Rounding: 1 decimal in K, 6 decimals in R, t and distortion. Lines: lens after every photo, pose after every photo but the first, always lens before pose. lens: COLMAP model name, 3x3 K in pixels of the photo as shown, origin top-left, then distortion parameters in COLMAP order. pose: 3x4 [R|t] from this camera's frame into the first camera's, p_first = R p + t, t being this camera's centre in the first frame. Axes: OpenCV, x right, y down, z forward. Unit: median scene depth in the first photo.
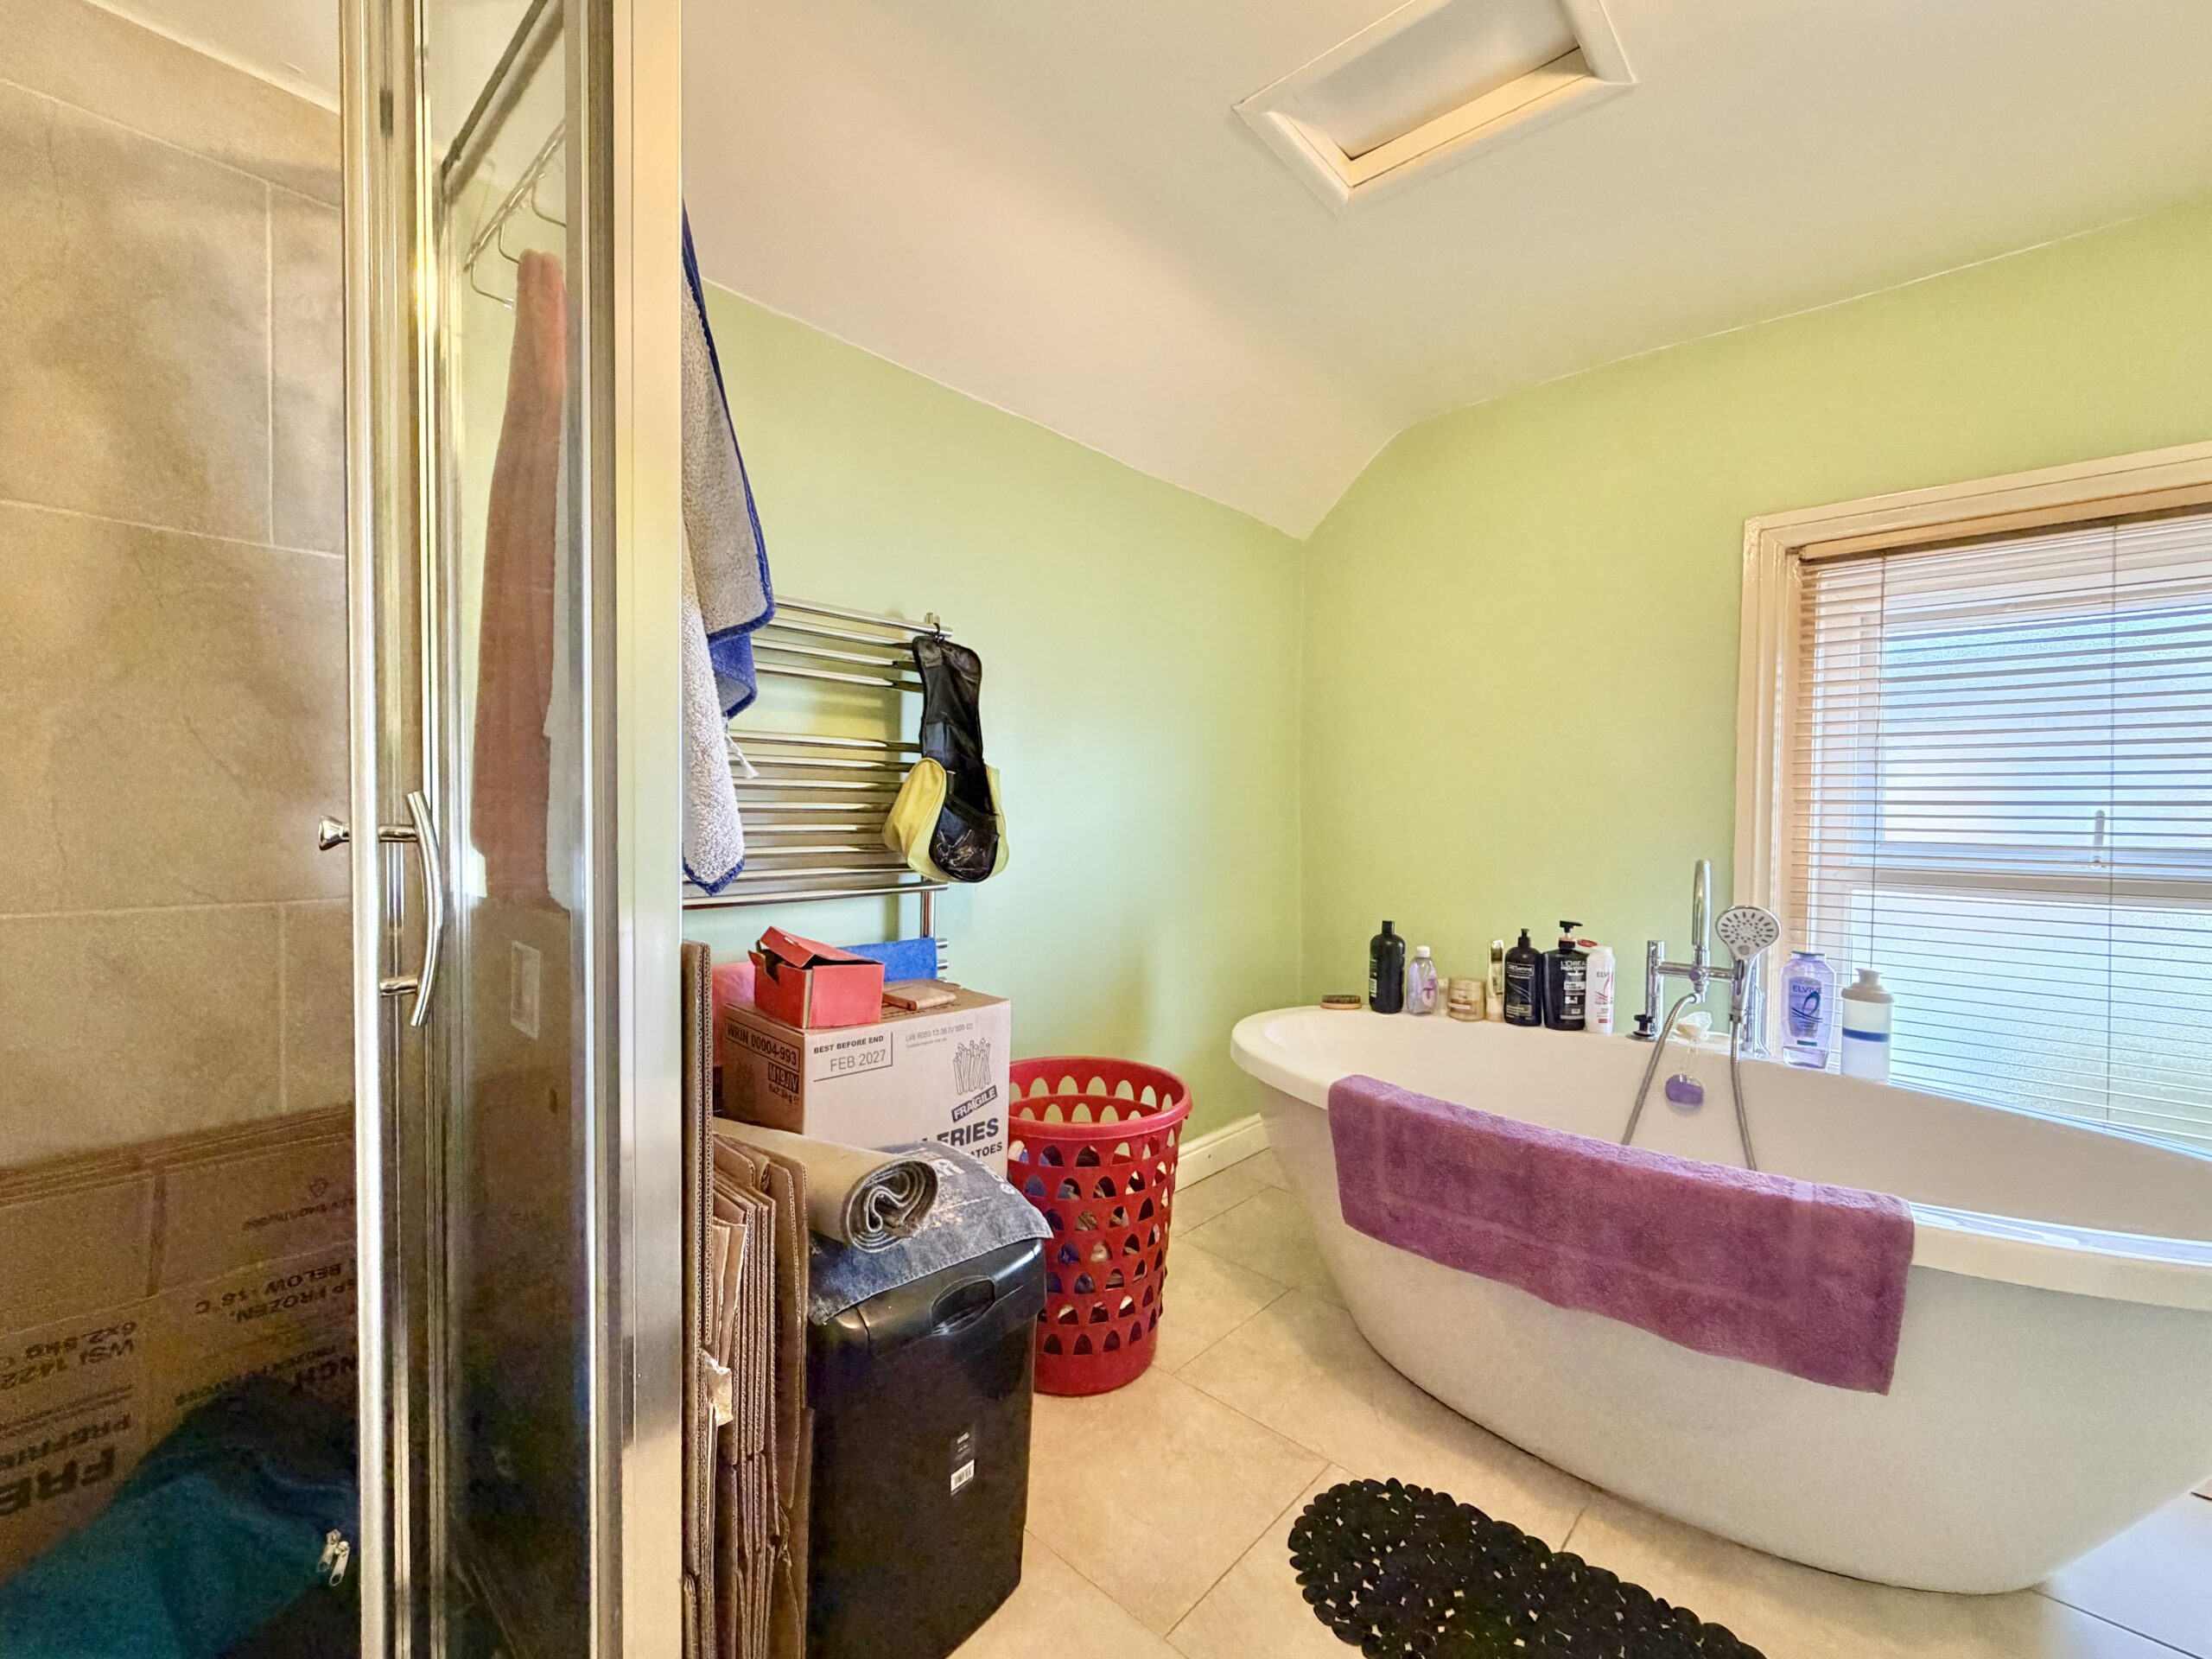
lens RADIAL K [[922.8, 0, 1106.0], [0, 922.8, 829.5], [0, 0, 1]] dist [0.001505, 0.000163]
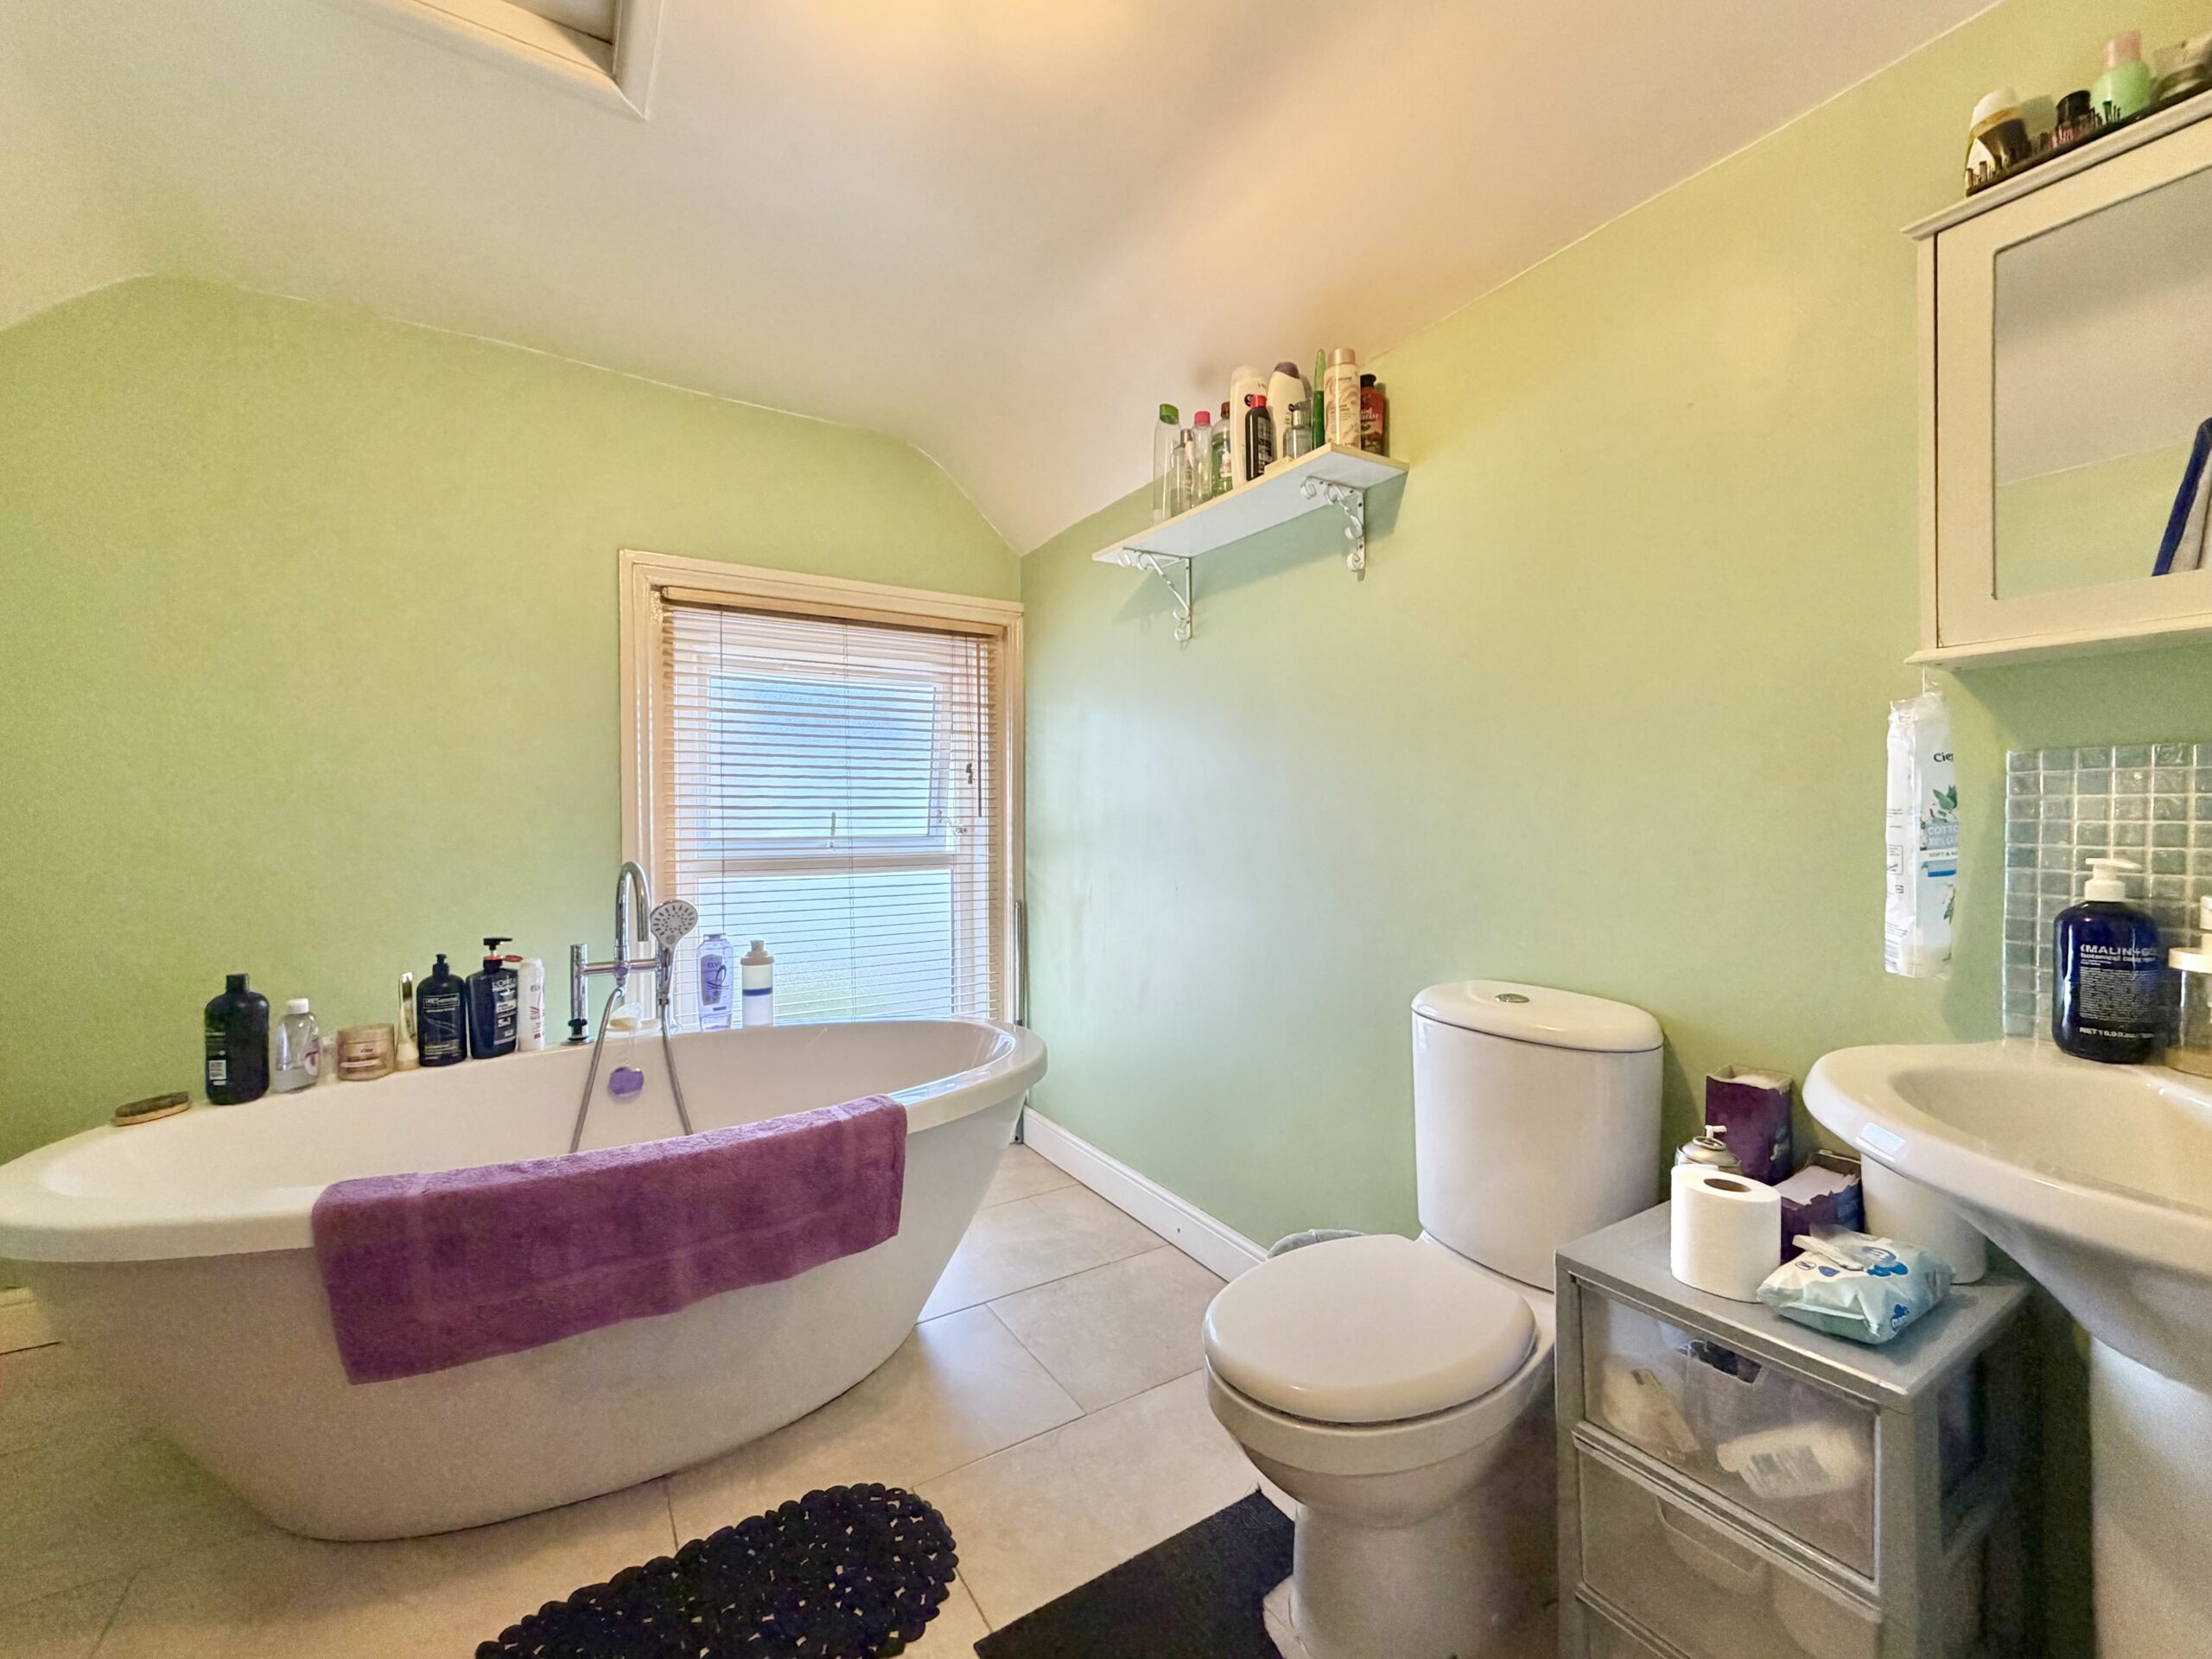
lens RADIAL K [[902.5, 0, 1106.0], [0, 902.5, 829.5], [0, 0, 1]] dist [-0.002039, -0.000243]
pose [[0.268609, -0.028078, 0.962840, -0.216062], [0.025707, 0.999428, 0.021973, -0.013792], [-0.962906, 0.018850, 0.269177, 0.184572]]
